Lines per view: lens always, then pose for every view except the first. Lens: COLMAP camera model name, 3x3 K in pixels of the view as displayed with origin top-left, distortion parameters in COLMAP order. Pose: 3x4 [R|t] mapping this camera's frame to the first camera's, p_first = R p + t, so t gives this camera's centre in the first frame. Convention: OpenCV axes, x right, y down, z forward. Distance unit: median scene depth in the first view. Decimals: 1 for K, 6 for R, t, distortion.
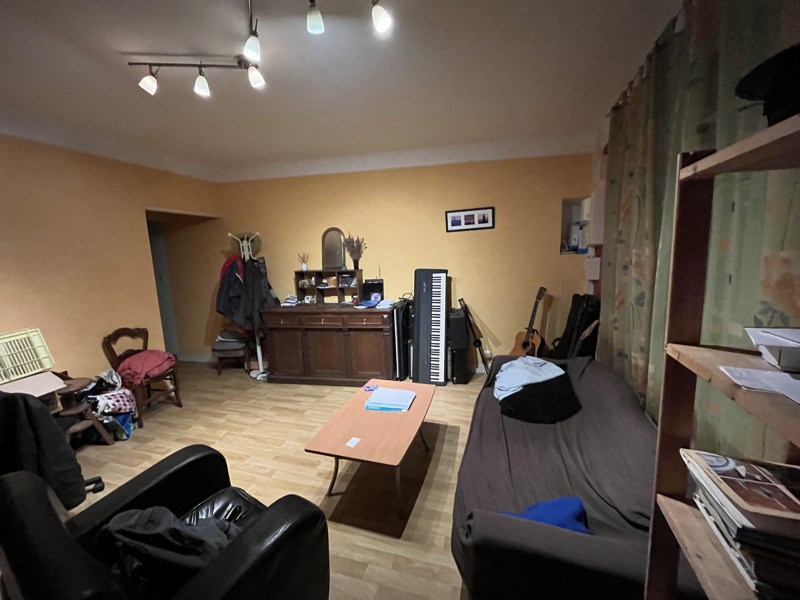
lens RADIAL K [[323.7, 0, 400.4], [0, 323.7, 299.2], [0, 0, 1]] dist [0.000835, 0.000004]
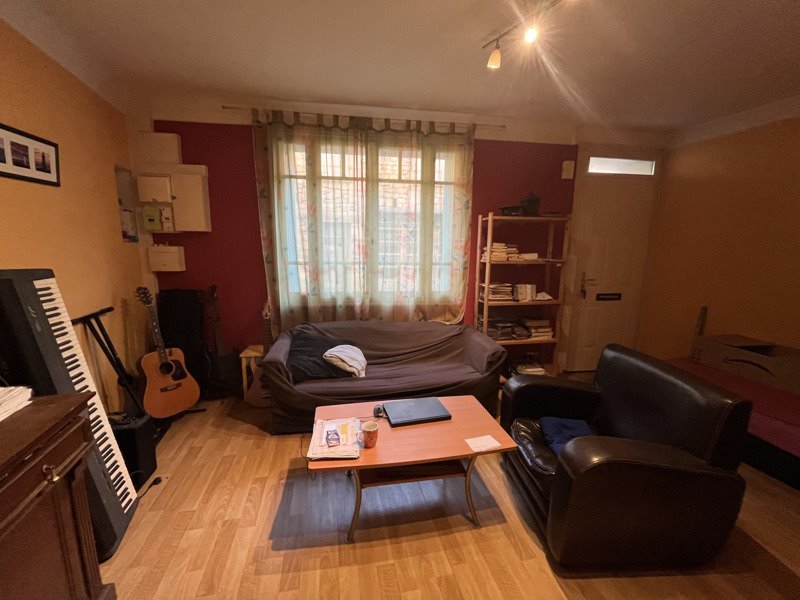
lens RADIAL K [[323.7, 0, 395.6], [0, 323.7, 295.6], [0, 0, 1]] dist [0.000835, 0.000004]
pose [[-0.487202, -0.107605, 0.866635, -0.437857], [0.147723, 0.967924, 0.203228, -0.076630], [-0.860705, 0.227035, -0.455678, 0.812984]]
